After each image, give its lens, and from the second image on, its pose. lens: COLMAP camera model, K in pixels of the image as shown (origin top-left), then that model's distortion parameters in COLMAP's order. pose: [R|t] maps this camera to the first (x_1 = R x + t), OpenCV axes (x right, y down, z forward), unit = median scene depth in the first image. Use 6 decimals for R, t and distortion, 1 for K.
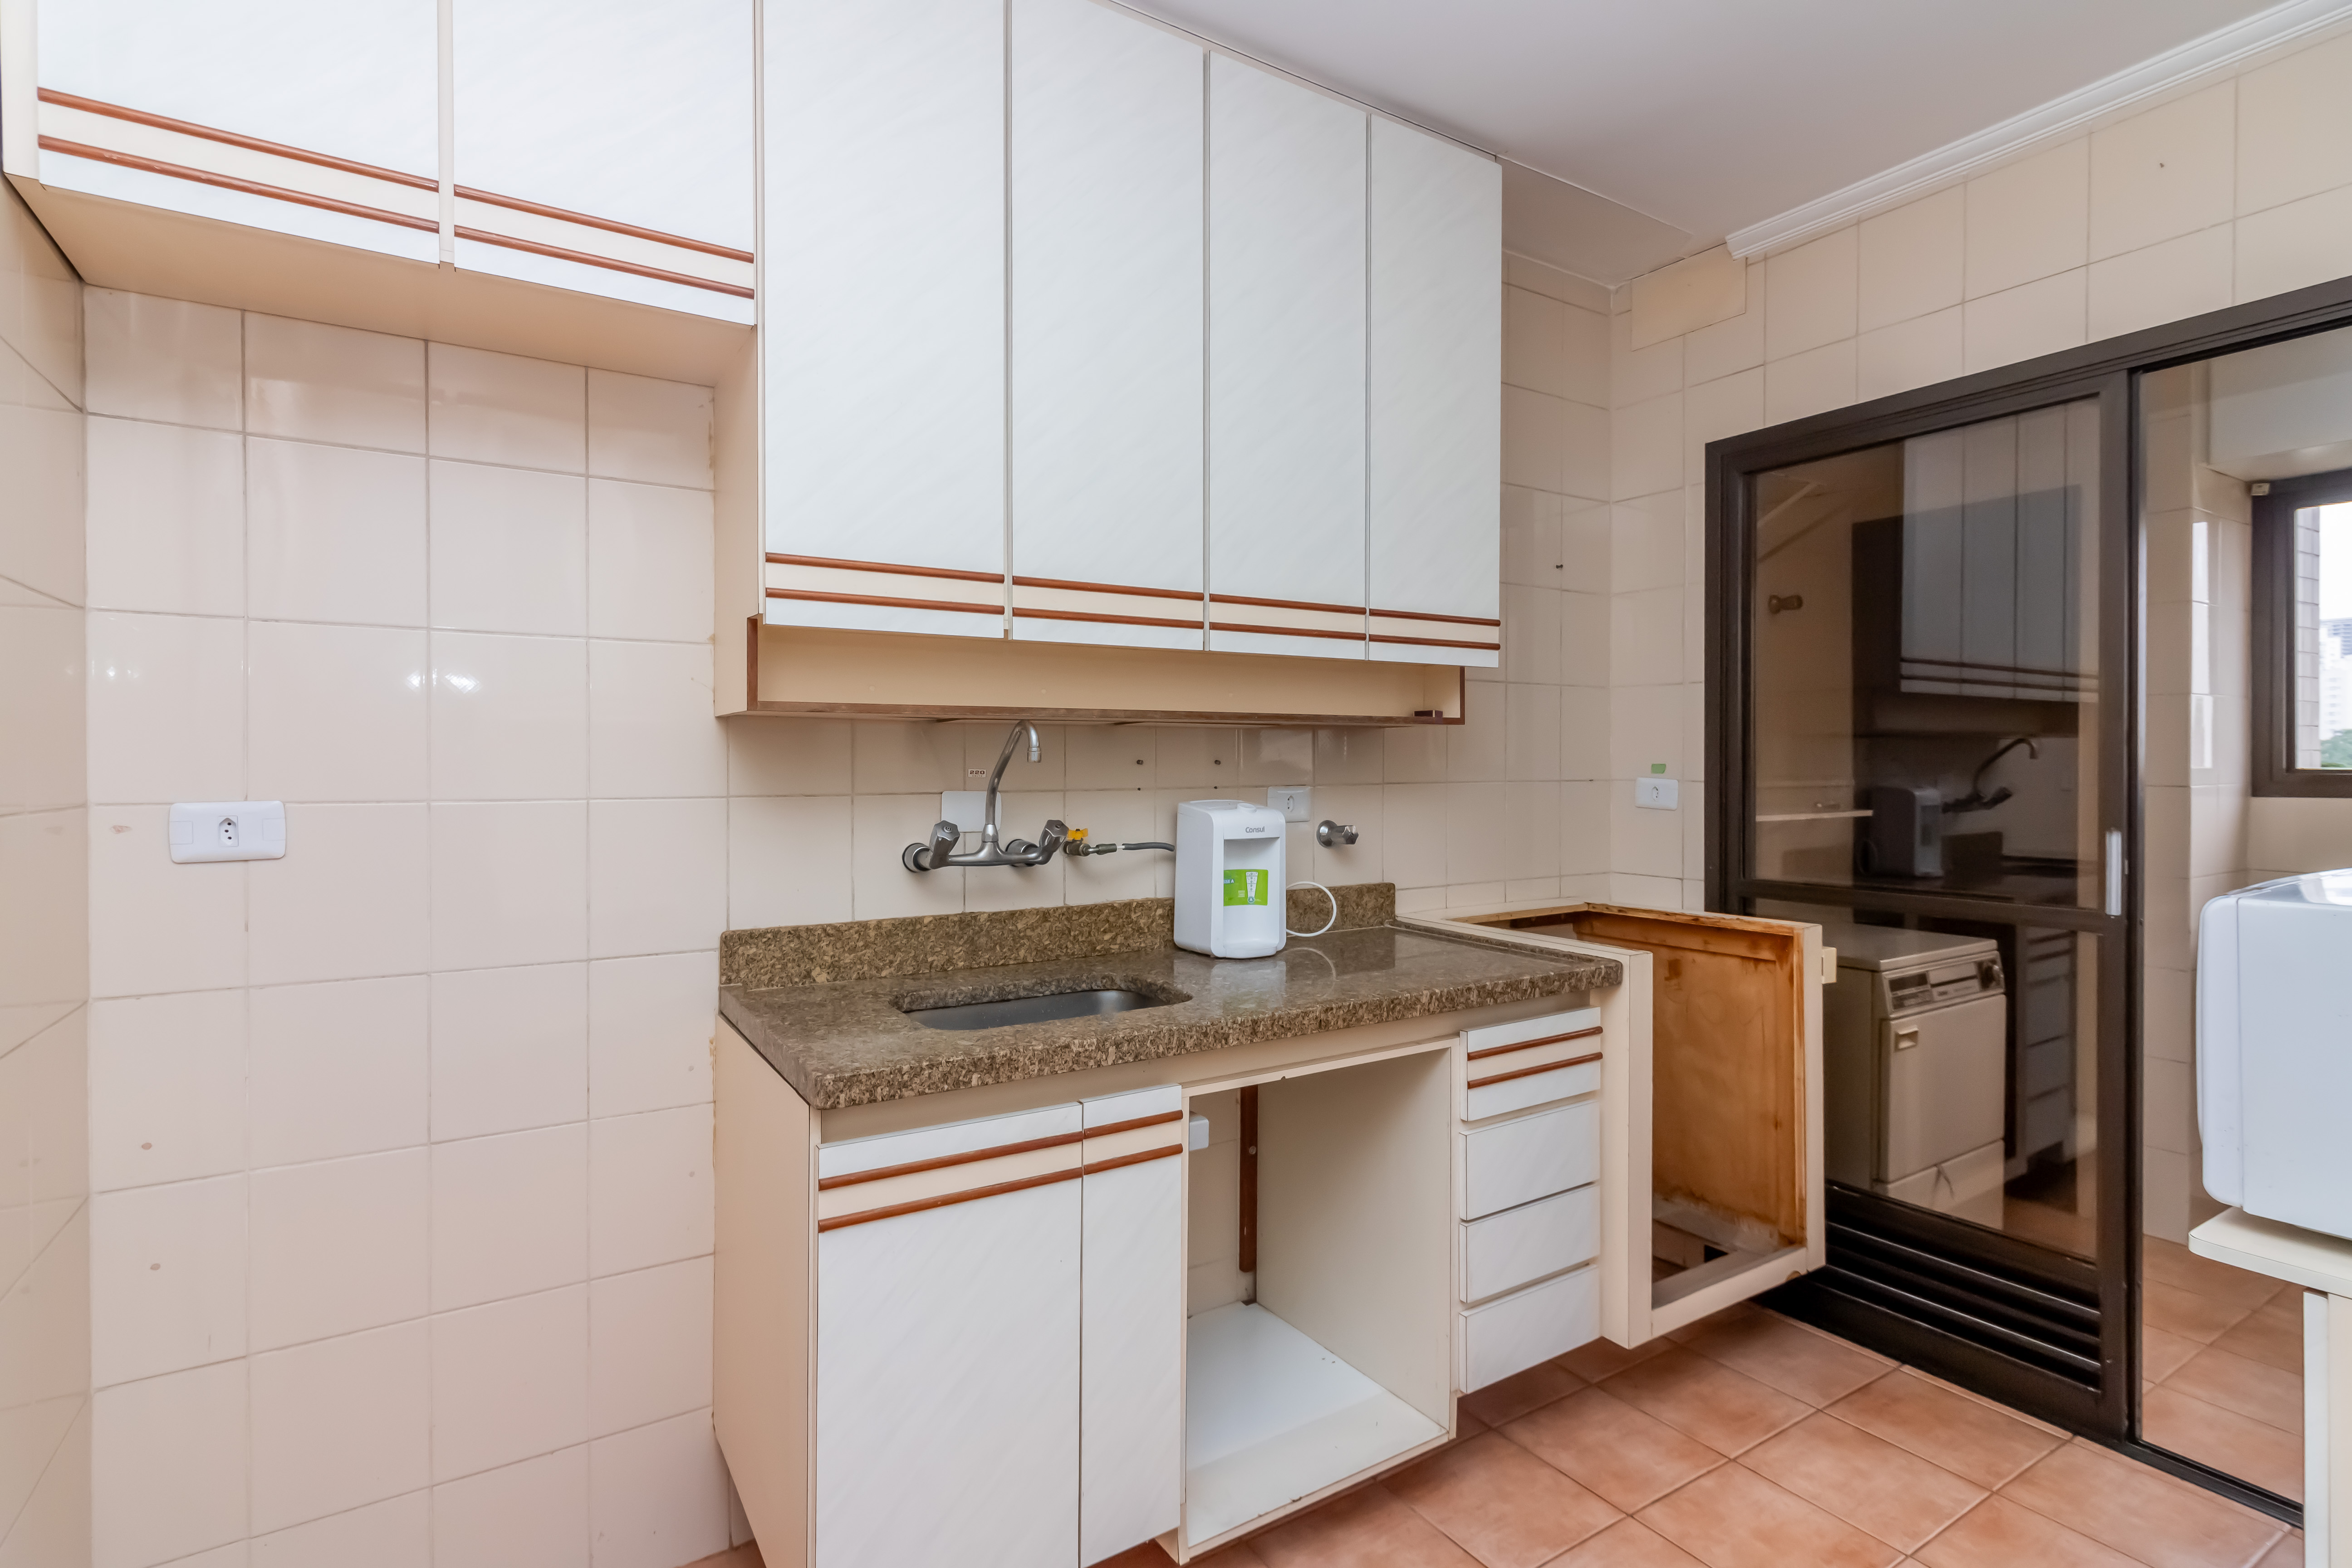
lens RADIAL K [[1117.4, 0, 1186.5], [0, 1117.4, 774.3], [0, 0, 1]] dist [-0.000089, 0.000332]
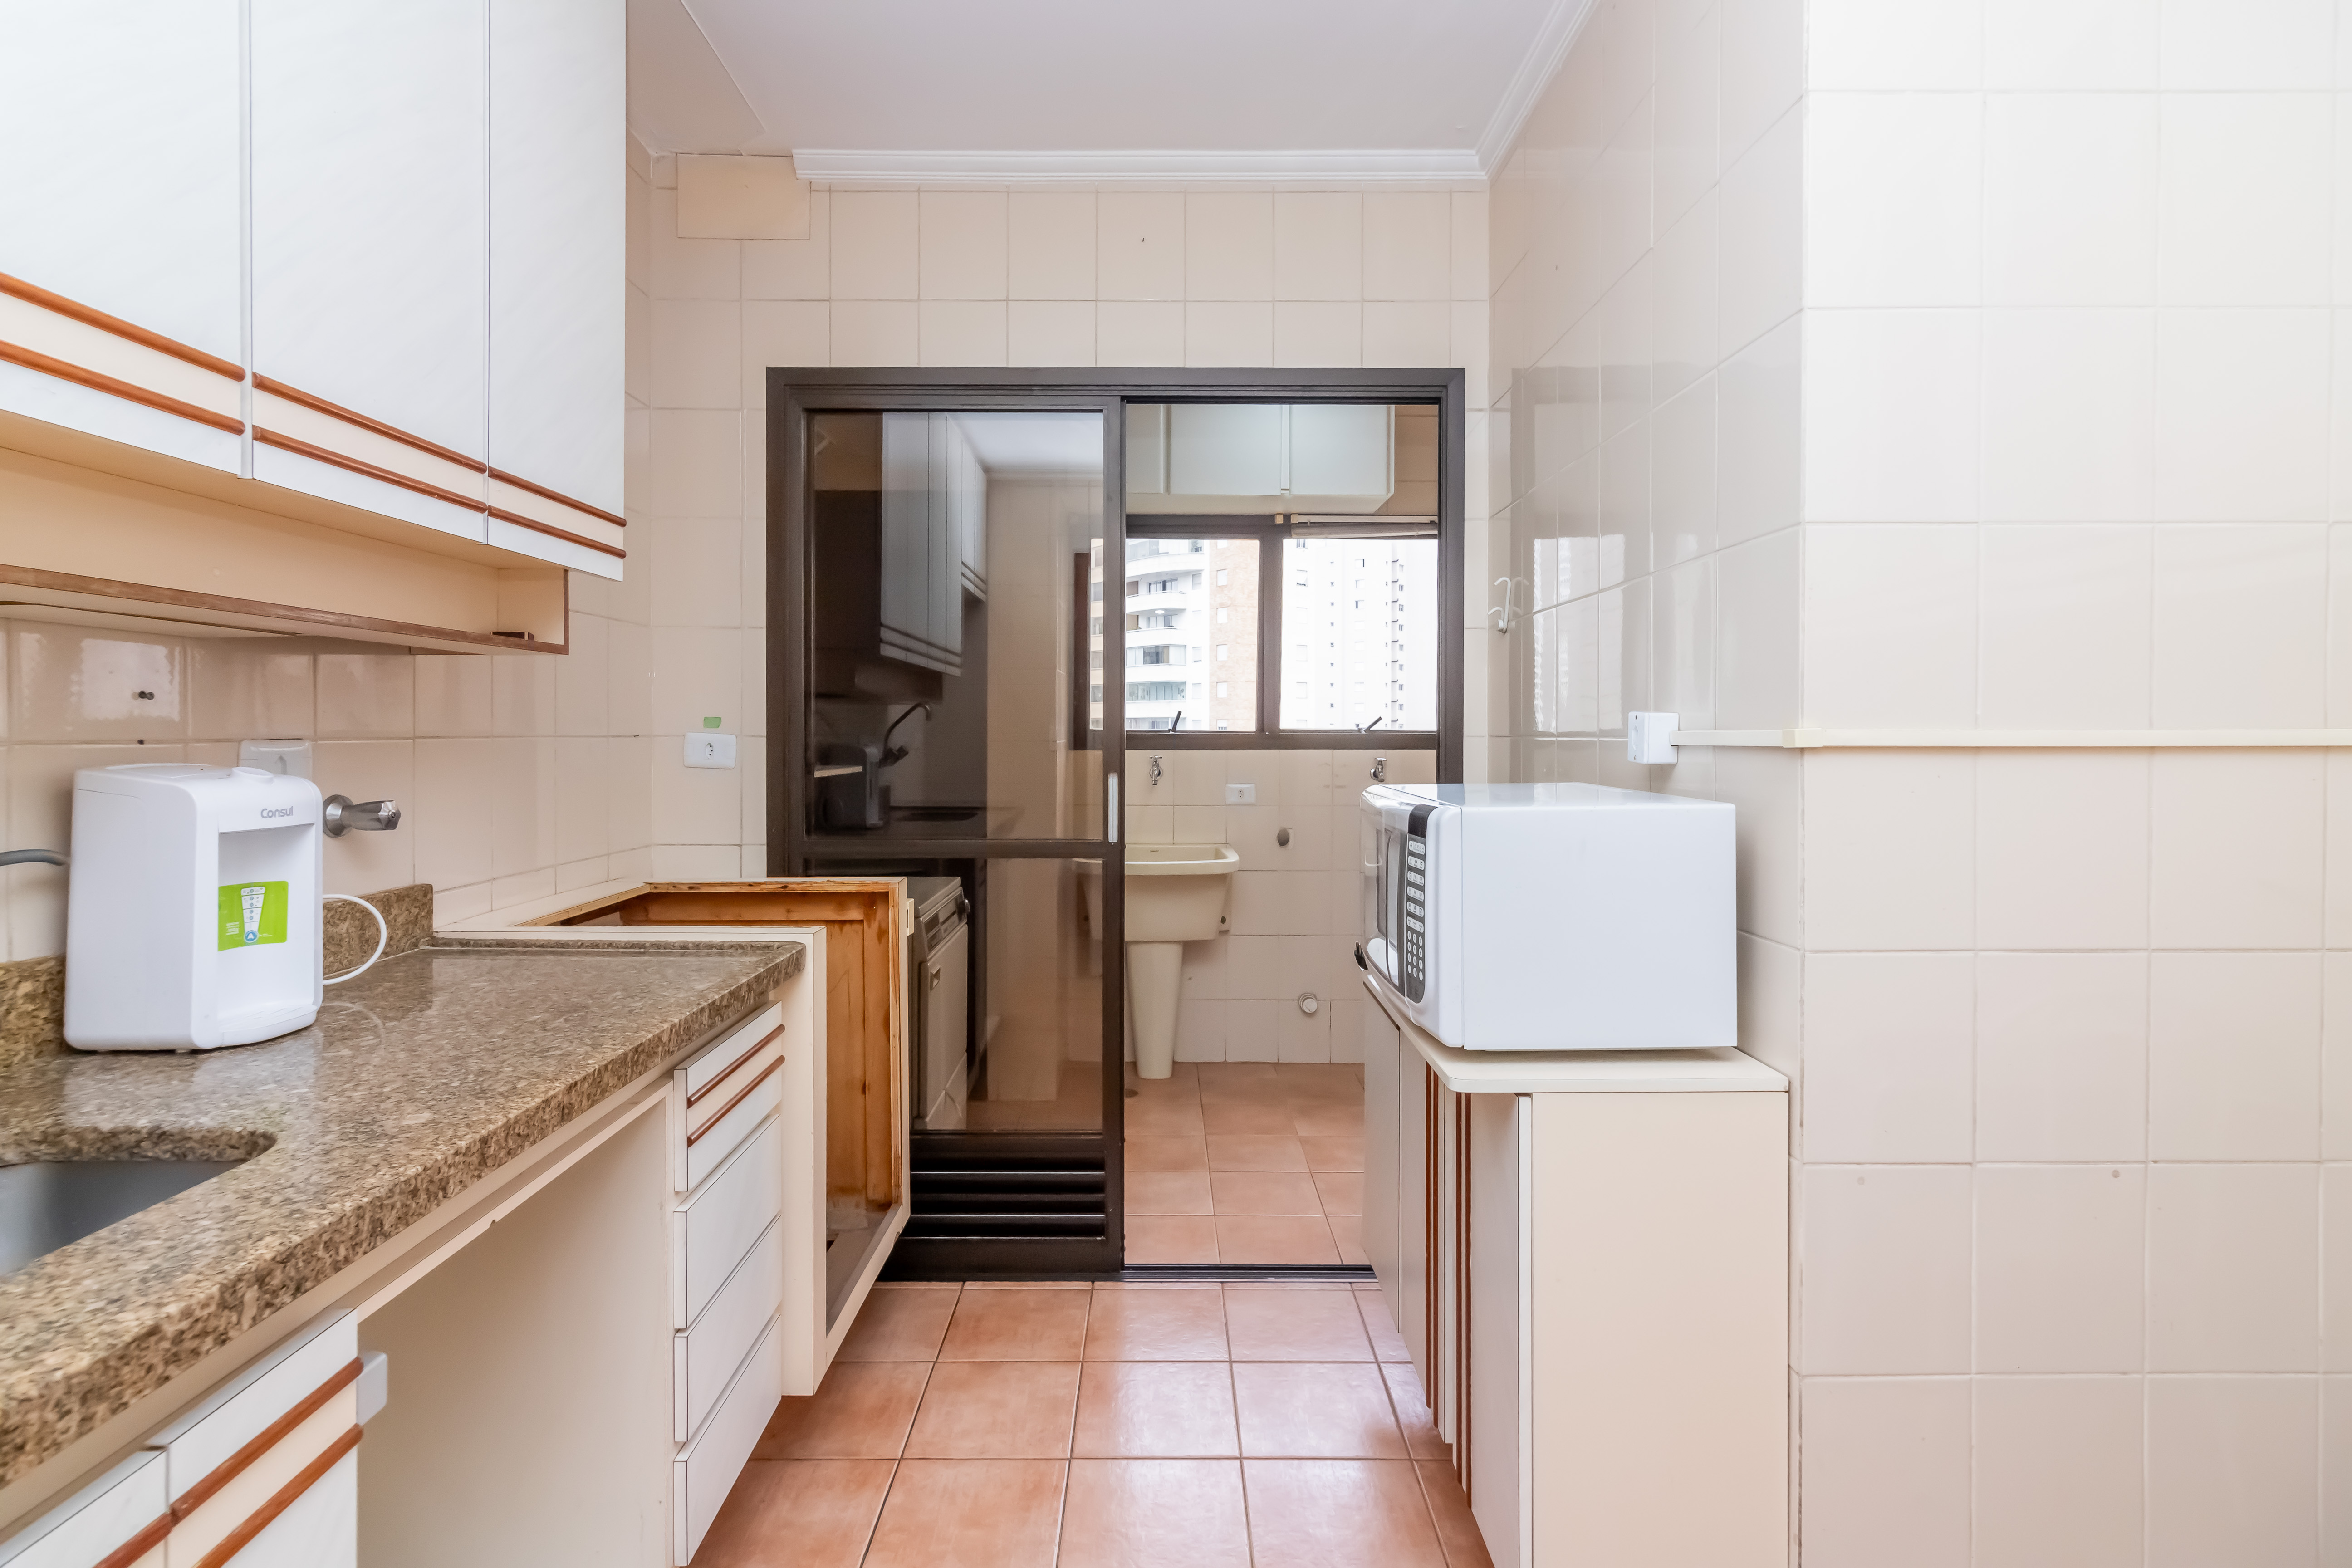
lens RADIAL K [[1117.4, 0, 1145.8], [0, 1117.4, 742.5], [0, 0, 1]] dist [-0.000089, 0.000332]
pose [[0.543903, -0.004729, 0.839135, -0.171836], [0.006788, 0.999976, 0.001236, 0.015806], [-0.839121, 0.005024, 0.543922, 0.305675]]
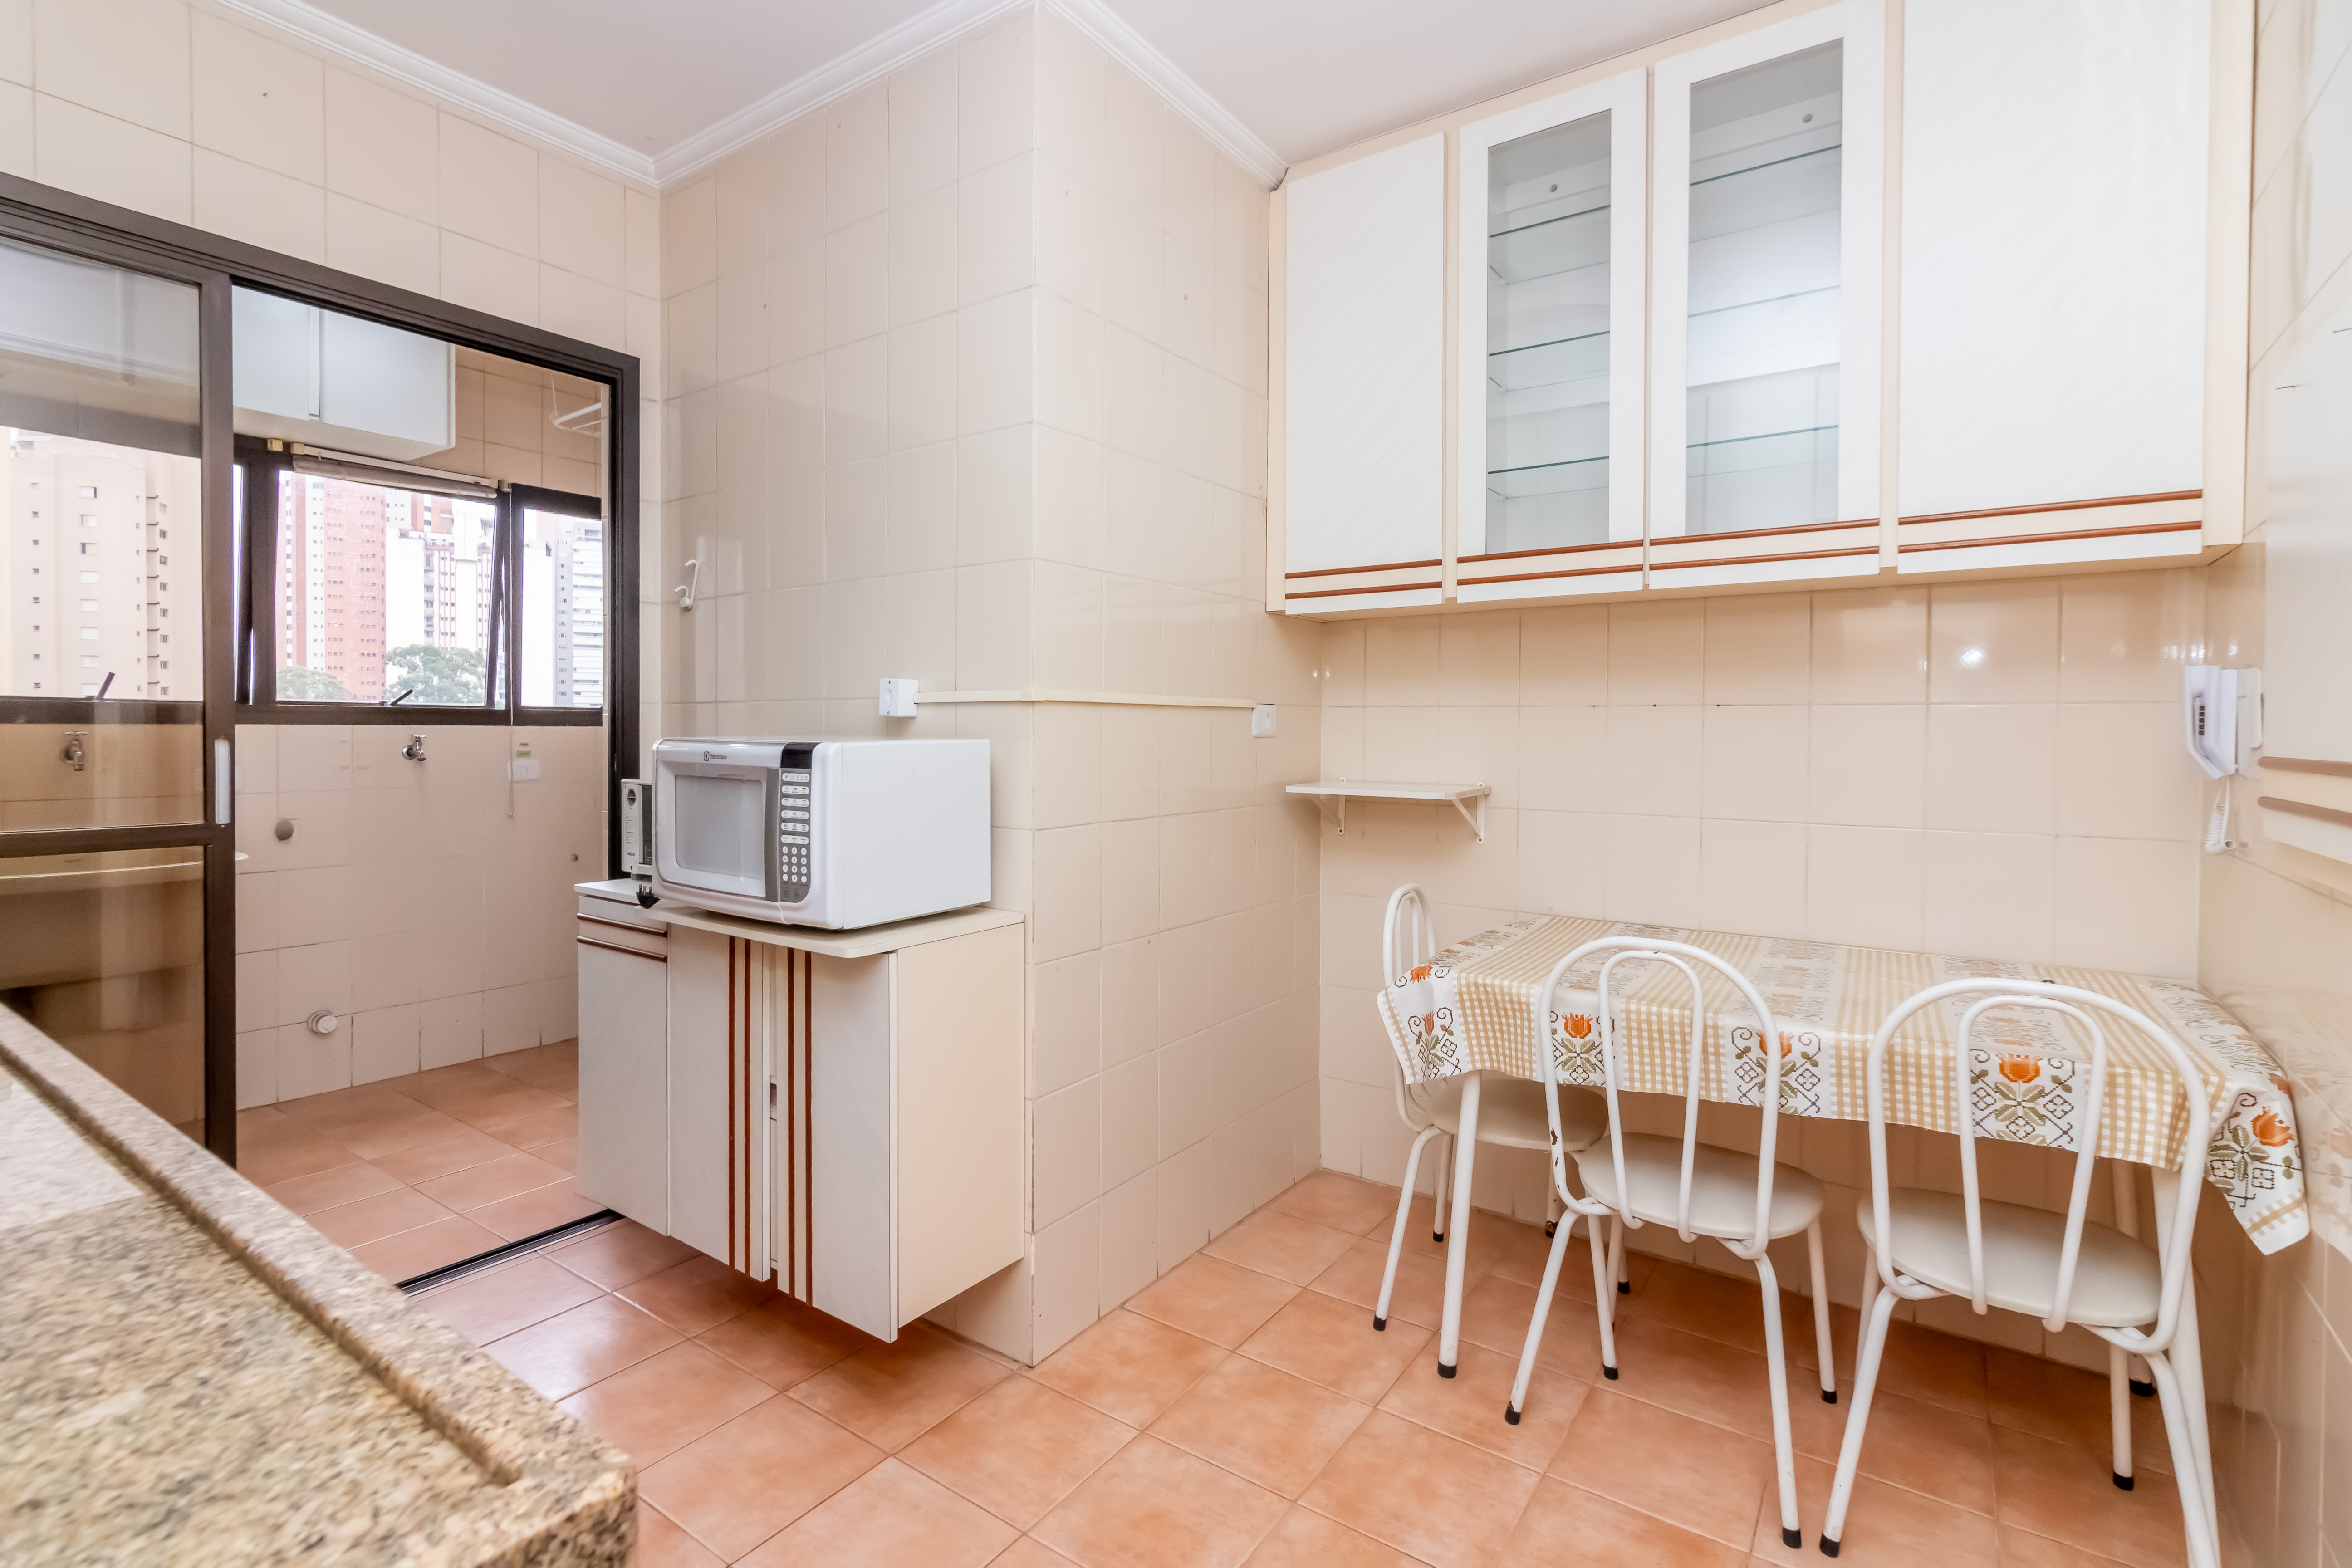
lens RADIAL K [[1117.4, 0, 1175.5], [0, 1117.4, 748.1], [0, 0, 1]] dist [-0.000089, 0.000332]
pose [[-0.385983, -0.013401, 0.922409, -0.394400], [0.006408, 0.999831, 0.017208, 0.046040], [-0.922484, 0.012553, -0.385832, 0.590803]]
